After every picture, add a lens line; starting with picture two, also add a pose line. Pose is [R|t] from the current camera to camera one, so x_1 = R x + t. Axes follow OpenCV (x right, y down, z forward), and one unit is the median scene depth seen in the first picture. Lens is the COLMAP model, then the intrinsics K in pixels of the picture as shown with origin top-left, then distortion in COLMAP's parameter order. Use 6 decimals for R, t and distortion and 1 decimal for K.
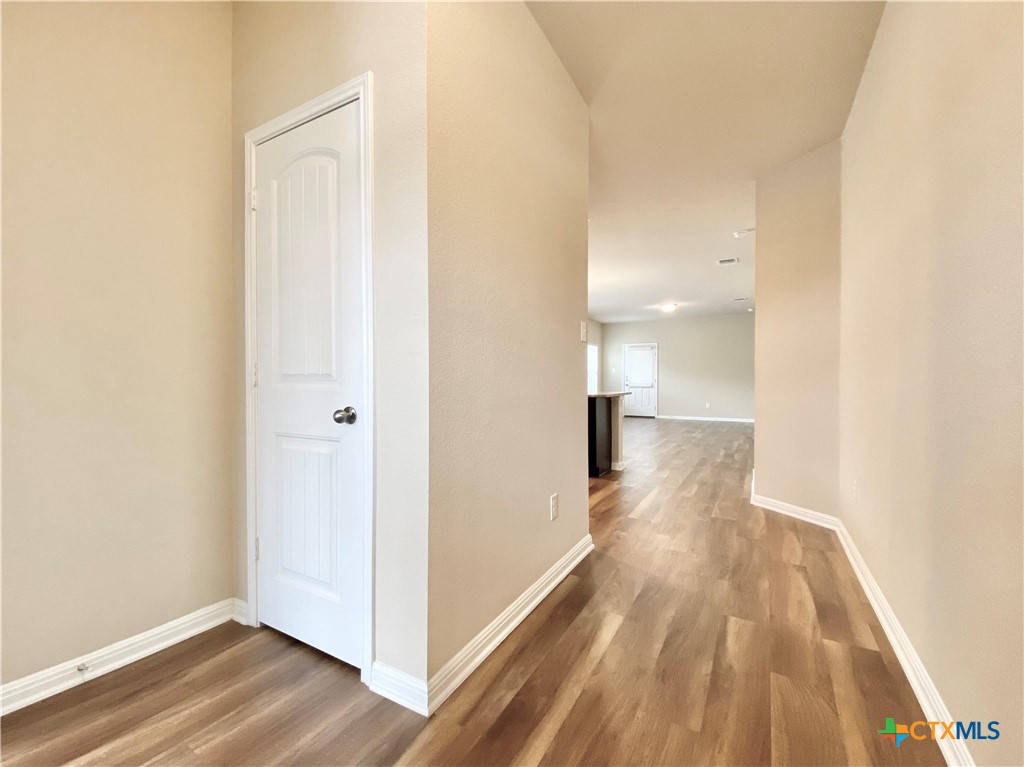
lens RADIAL K [[428.1, 0, 511.3], [0, 428.1, 384.3], [0, 0, 1]] dist [-0.029300, -0.002820]
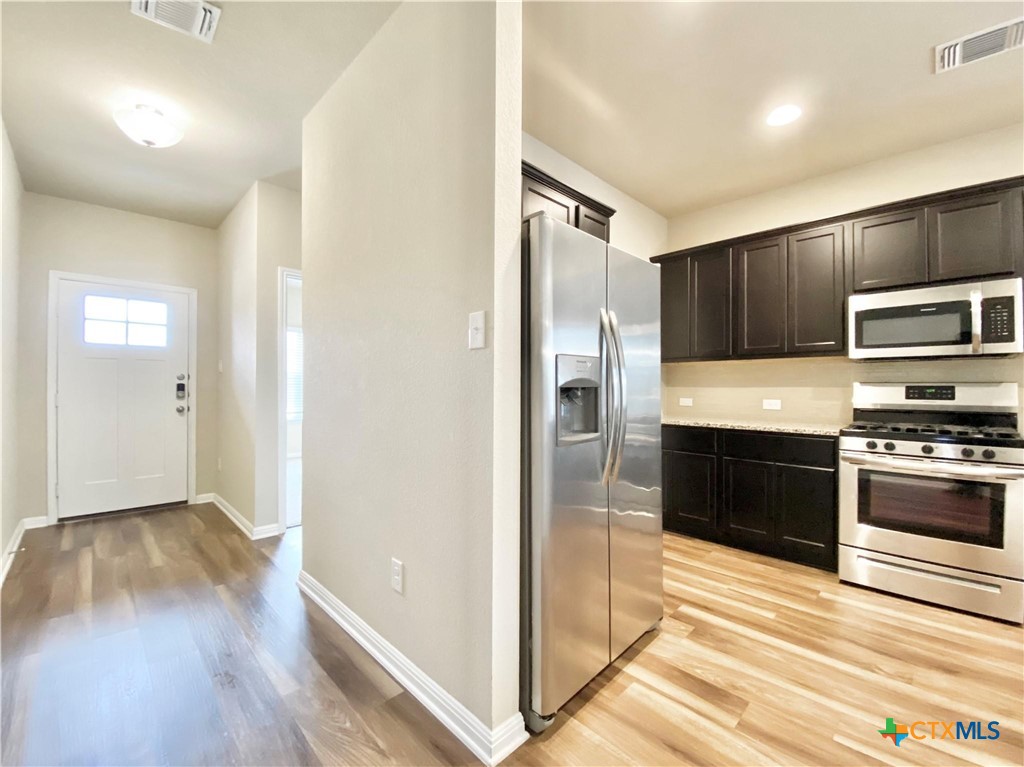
lens RADIAL K [[428.1, 0, 508.4], [0, 428.1, 380.9], [0, 0, 1]] dist [-0.029300, -0.002820]
pose [[-0.273589, 0.000595, -0.961846, 0.817973], [-0.005249, 0.999984, 0.002111, -0.075929], [0.961832, 0.005626, -0.273582, 1.441461]]
